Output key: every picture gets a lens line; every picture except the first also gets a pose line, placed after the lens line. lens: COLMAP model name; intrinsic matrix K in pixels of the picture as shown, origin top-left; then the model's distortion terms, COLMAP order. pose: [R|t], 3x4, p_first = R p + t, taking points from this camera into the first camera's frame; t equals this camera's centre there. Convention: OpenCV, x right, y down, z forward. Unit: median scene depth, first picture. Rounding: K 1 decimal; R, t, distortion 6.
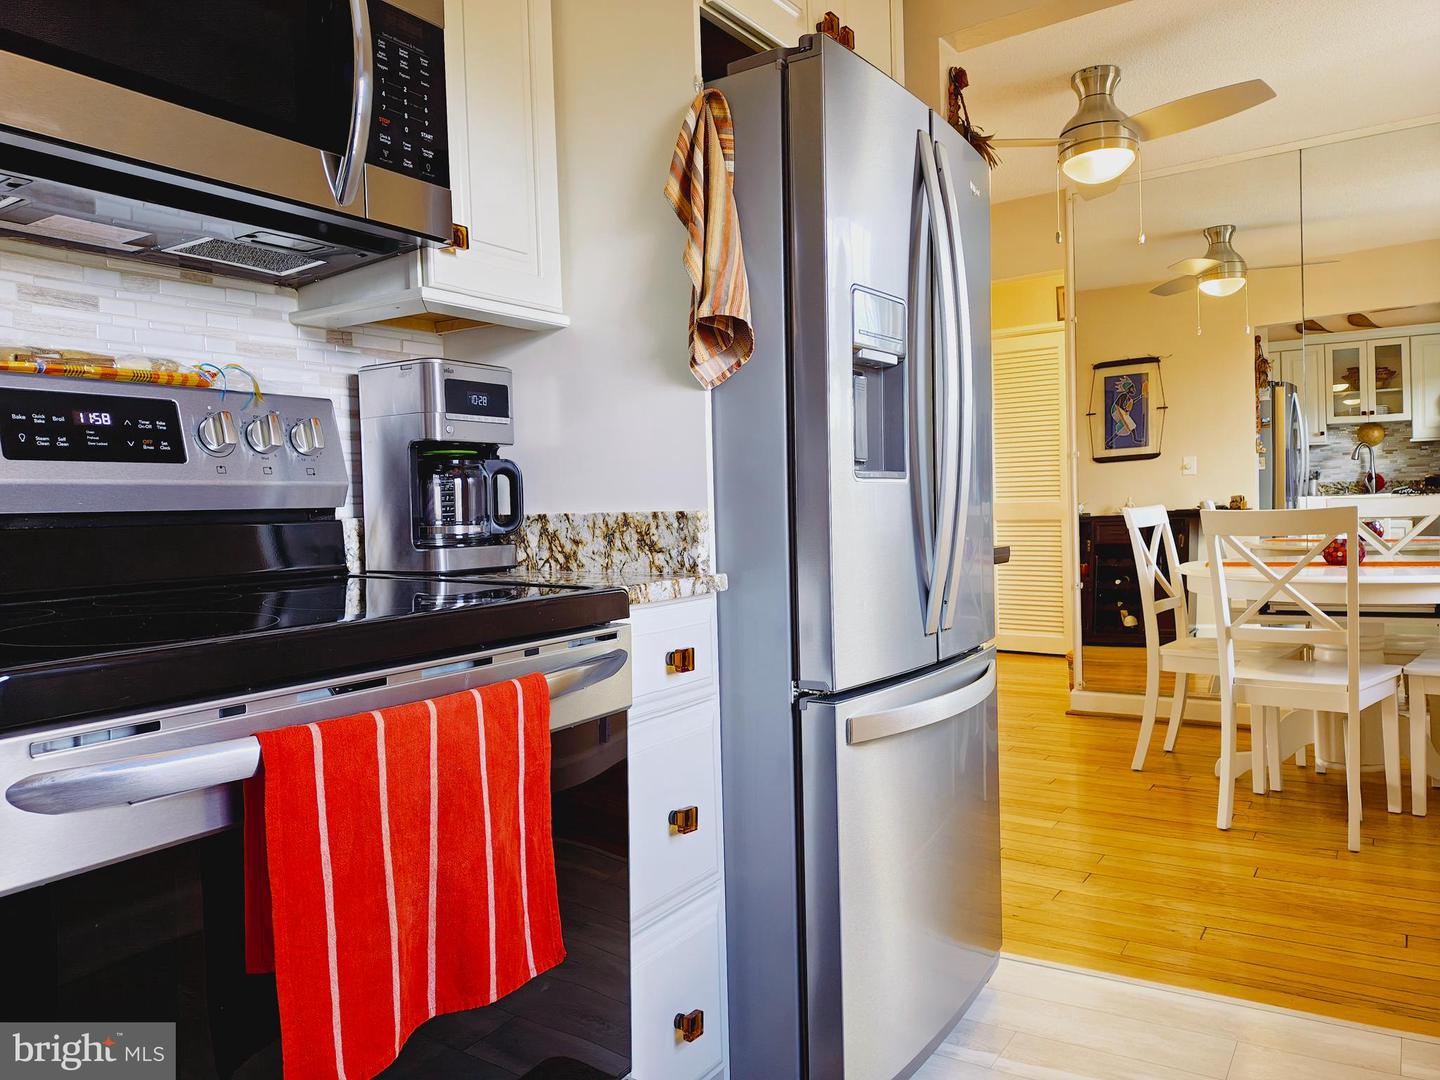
lens RADIAL K [[1028.9, 0, 720.0], [0, 1028.9, 540.0], [0, 0, 1]] dist [0.003217, 0.002676]
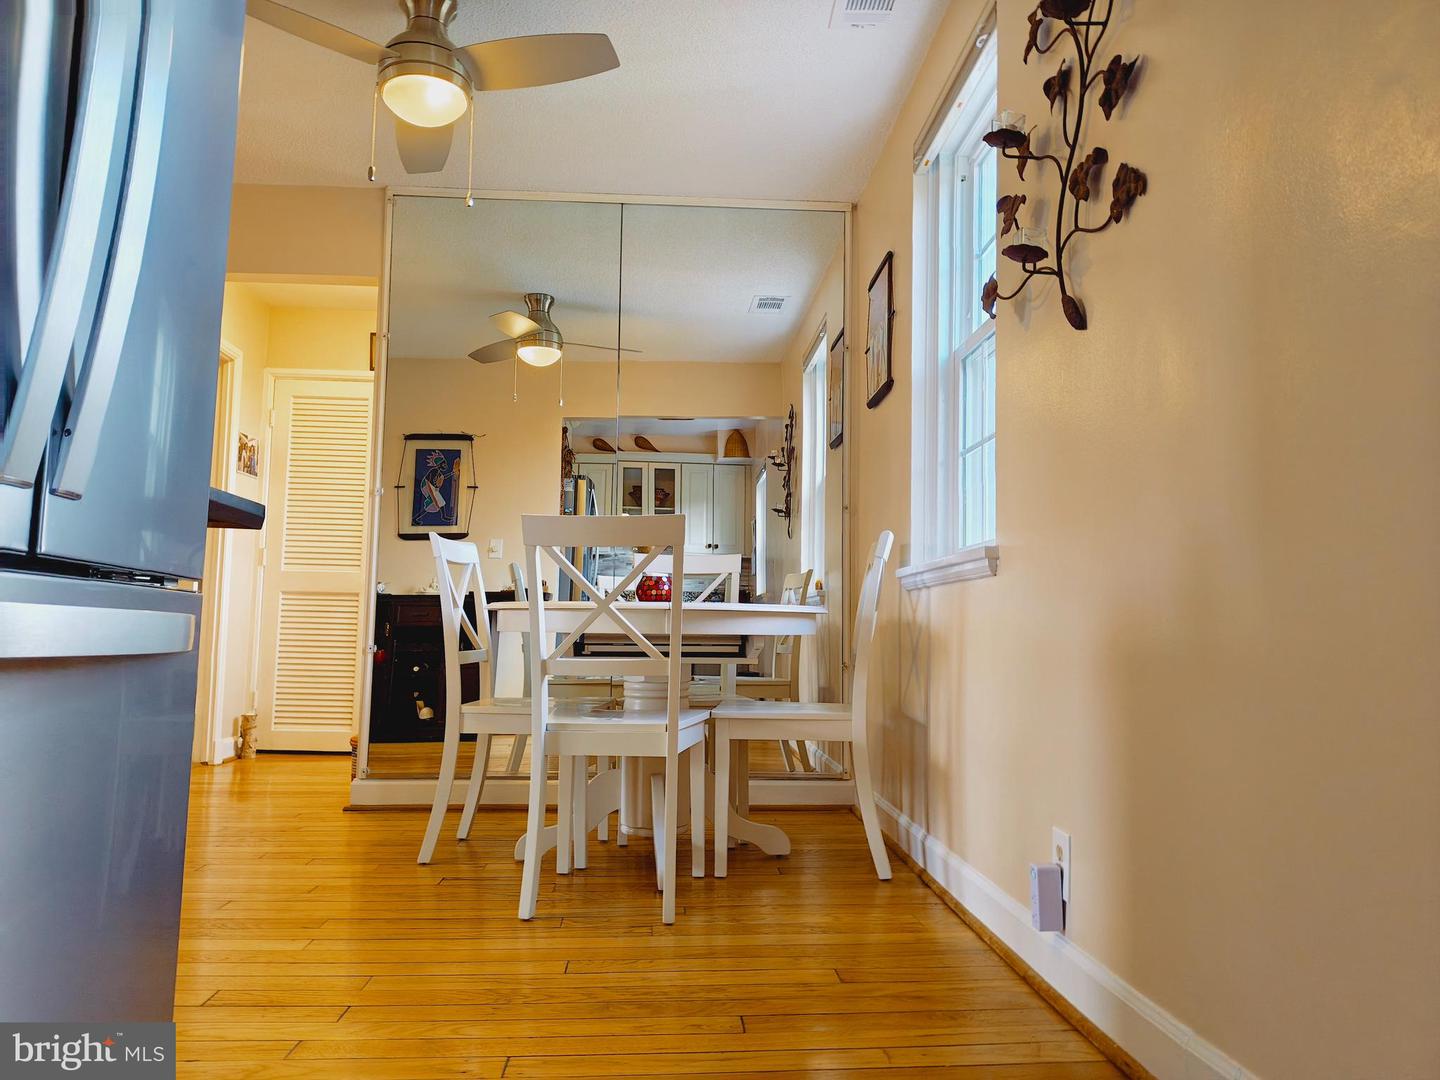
lens RADIAL K [[1045.9, 0, 720.0], [0, 1045.9, 540.0], [0, 0, 1]] dist [0.068339, -0.077541]
pose [[0.797312, 0.096388, 0.595822, 0.081422], [-0.029515, 0.992212, -0.121017, 0.072235], [-0.602846, 0.078903, 0.793947, 0.205501]]
